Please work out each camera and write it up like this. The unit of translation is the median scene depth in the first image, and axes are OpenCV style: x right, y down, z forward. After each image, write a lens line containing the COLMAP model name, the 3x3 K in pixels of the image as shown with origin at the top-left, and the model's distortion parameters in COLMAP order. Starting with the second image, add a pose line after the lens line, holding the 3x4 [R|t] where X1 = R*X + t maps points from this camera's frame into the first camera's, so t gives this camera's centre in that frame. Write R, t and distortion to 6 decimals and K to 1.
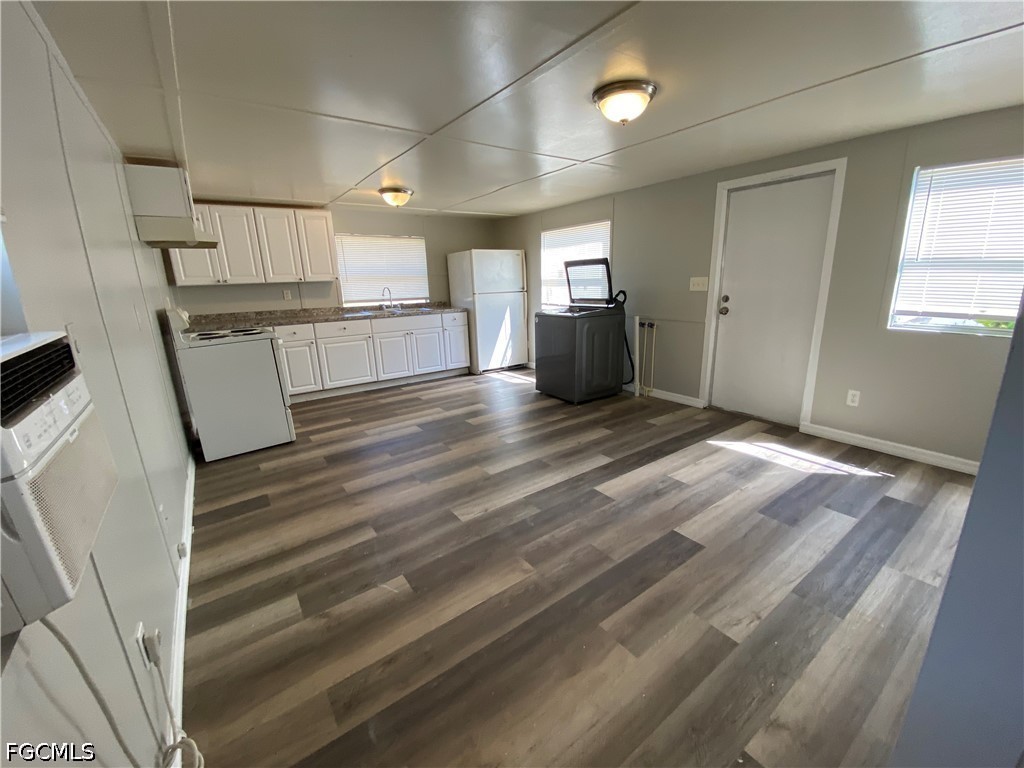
lens RADIAL K [[412.8, 0, 513.2], [0, 412.8, 379.0], [0, 0, 1]] dist [-0.010815, -0.004494]
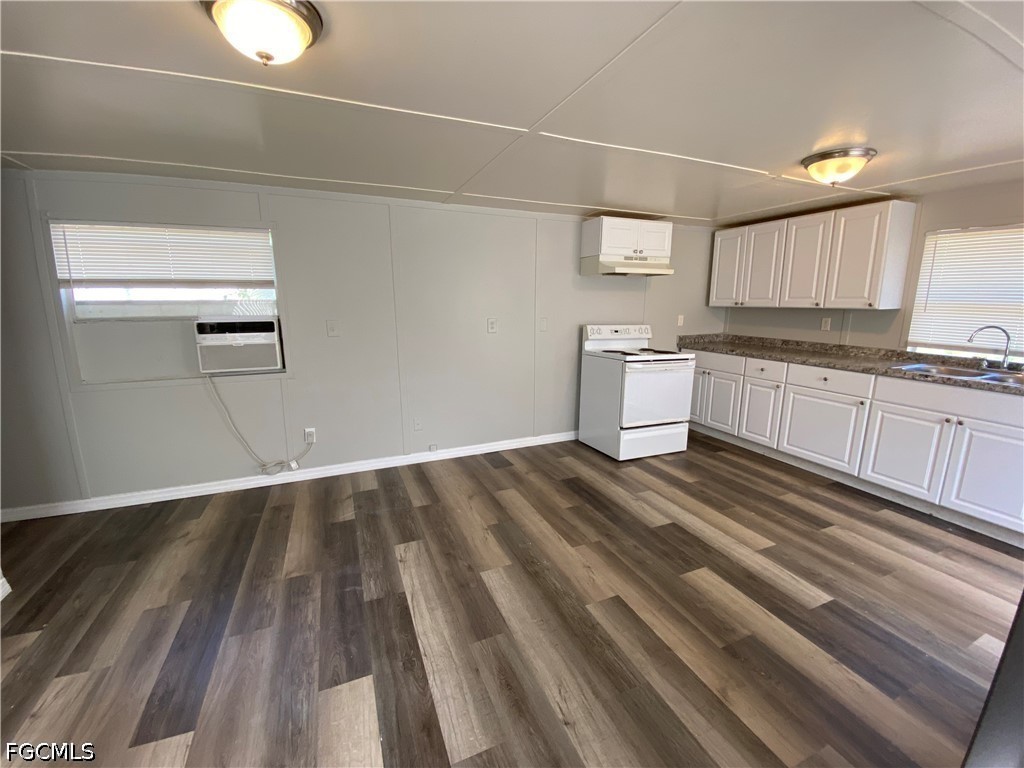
lens RADIAL K [[412.8, 0, 515.6], [0, 412.8, 382.9], [0, 0, 1]] dist [-0.010815, -0.004494]
pose [[-0.209400, 0.215737, -0.953734, 0.517976], [-0.232650, 0.936357, 0.262886, -0.274102], [0.949750, 0.276934, -0.145882, 0.972871]]
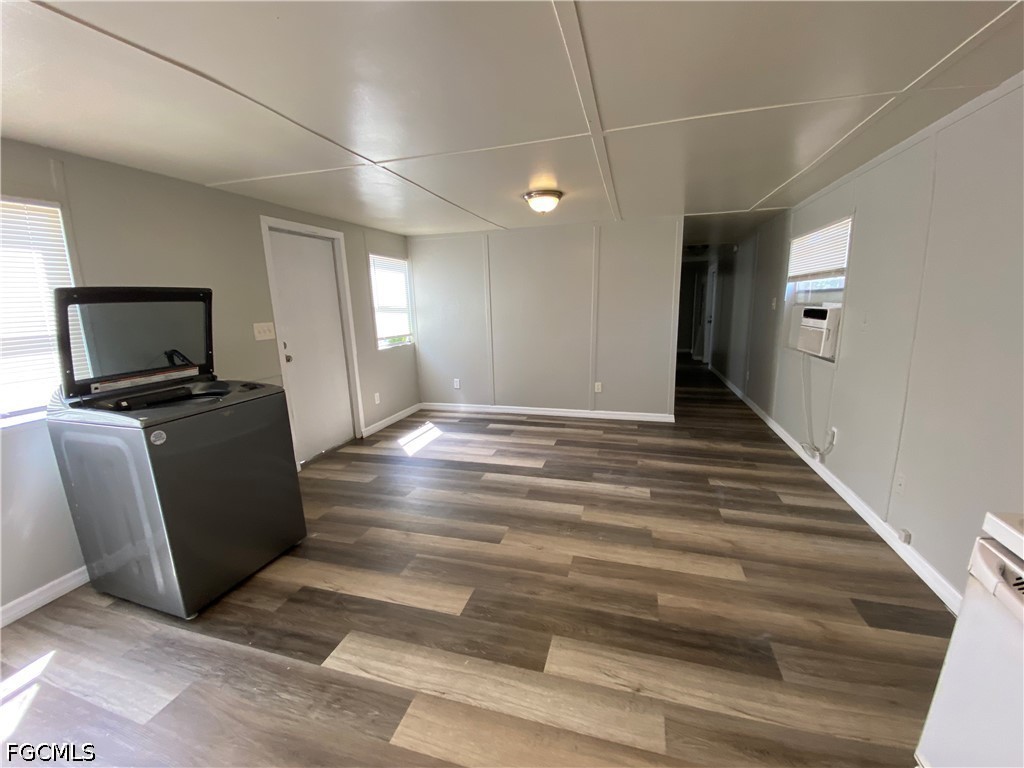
lens RADIAL K [[412.8, 0, 503.9], [0, 412.8, 385.0], [0, 0, 1]] dist [-0.010815, -0.004494]
pose [[-0.598652, -0.107785, 0.793724, -0.617242], [0.243836, 0.919356, 0.308754, -0.341700], [-0.762994, 0.378375, -0.524093, 1.399159]]
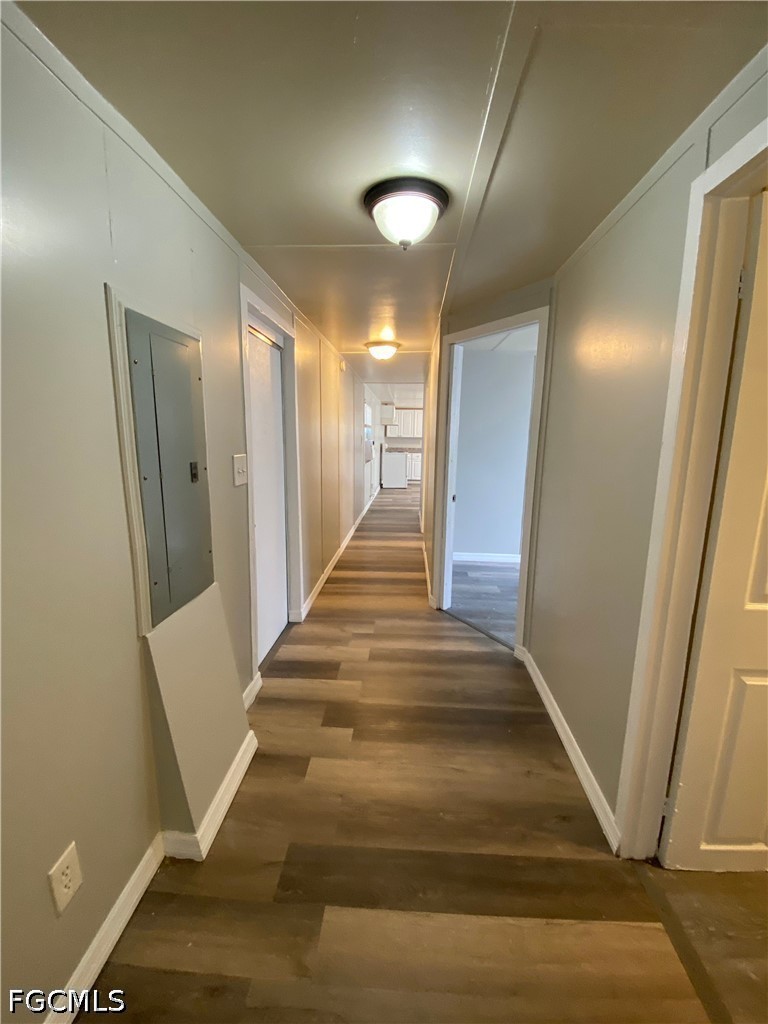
lens RADIAL K [[412.8, 0, 385.3], [0, 412.8, 509.5], [0, 0, 1]] dist [-0.010815, -0.004494]
pose [[0.764247, 0.151899, -0.626780, 1.514814], [-0.192315, 0.981328, 0.003330, 0.378333], [0.615583, 0.117994, 0.779189, -1.723186]]
